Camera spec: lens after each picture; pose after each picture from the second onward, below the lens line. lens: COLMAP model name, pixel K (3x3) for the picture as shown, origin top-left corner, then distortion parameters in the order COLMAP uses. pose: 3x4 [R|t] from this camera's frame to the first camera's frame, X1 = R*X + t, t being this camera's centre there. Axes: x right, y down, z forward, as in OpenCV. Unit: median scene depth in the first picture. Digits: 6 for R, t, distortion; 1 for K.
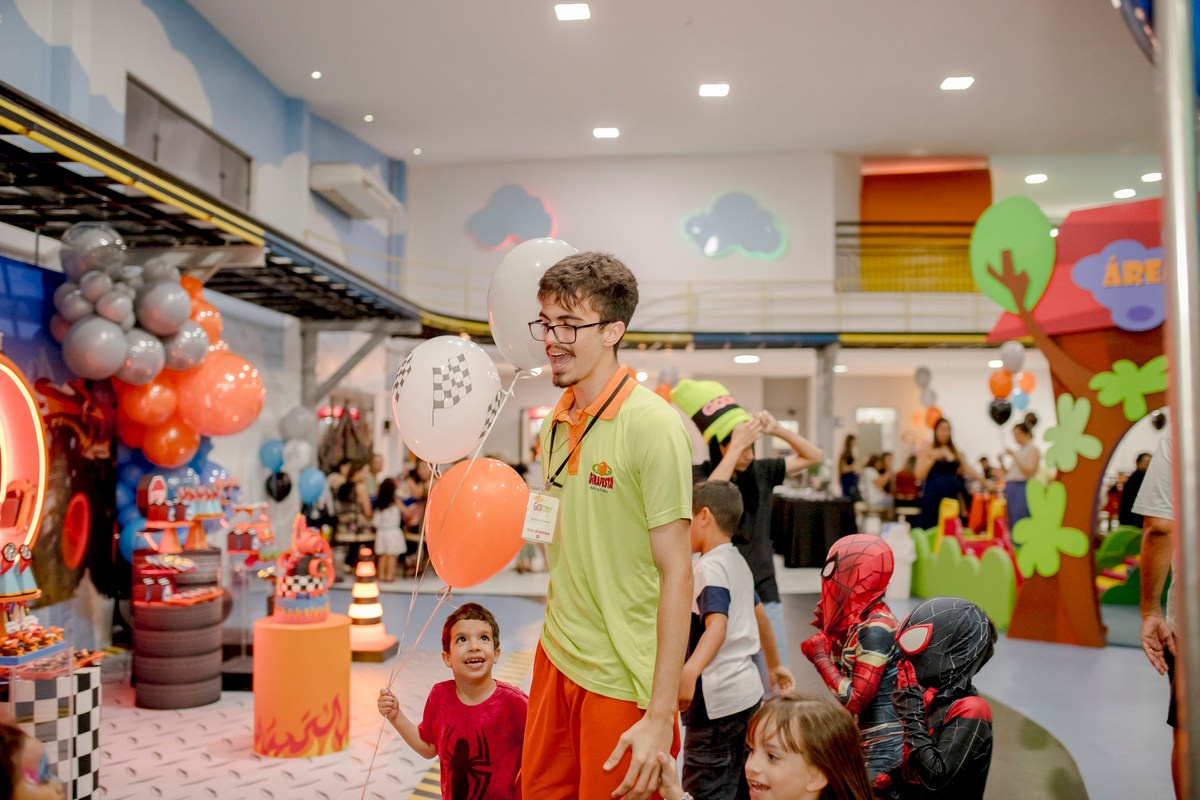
lens RADIAL K [[1216.2, 0, 601.5], [0, 1216.2, 395.7], [0, 0, 1]] dist [-0.004450, 0.000000]
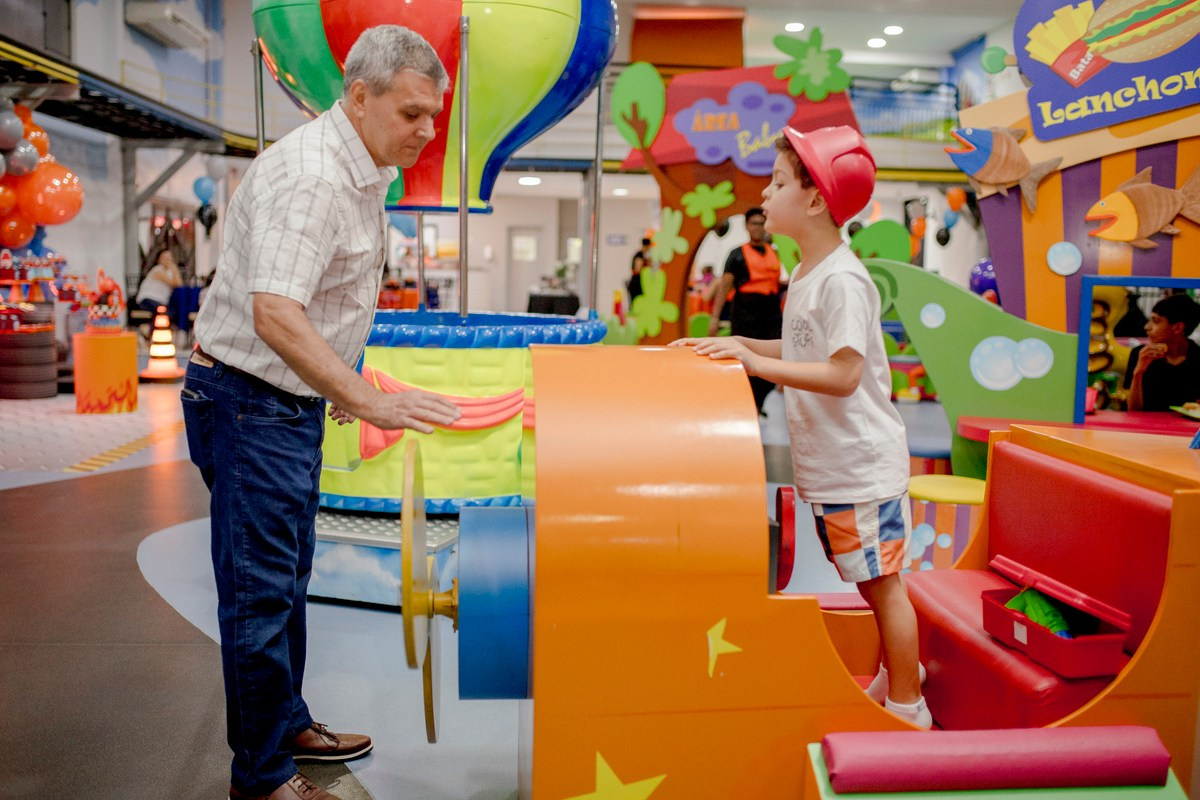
lens RADIAL K [[1216.2, 0, 599.7], [0, 1216.2, 407.7], [0, 0, 1]] dist [-0.004450, 0.000000]
pose [[0.993986, 0.003028, 0.109467, 0.148386], [-0.019640, 0.988338, 0.151004, 0.016714], [-0.107734, -0.152246, 0.982453, -0.432957]]
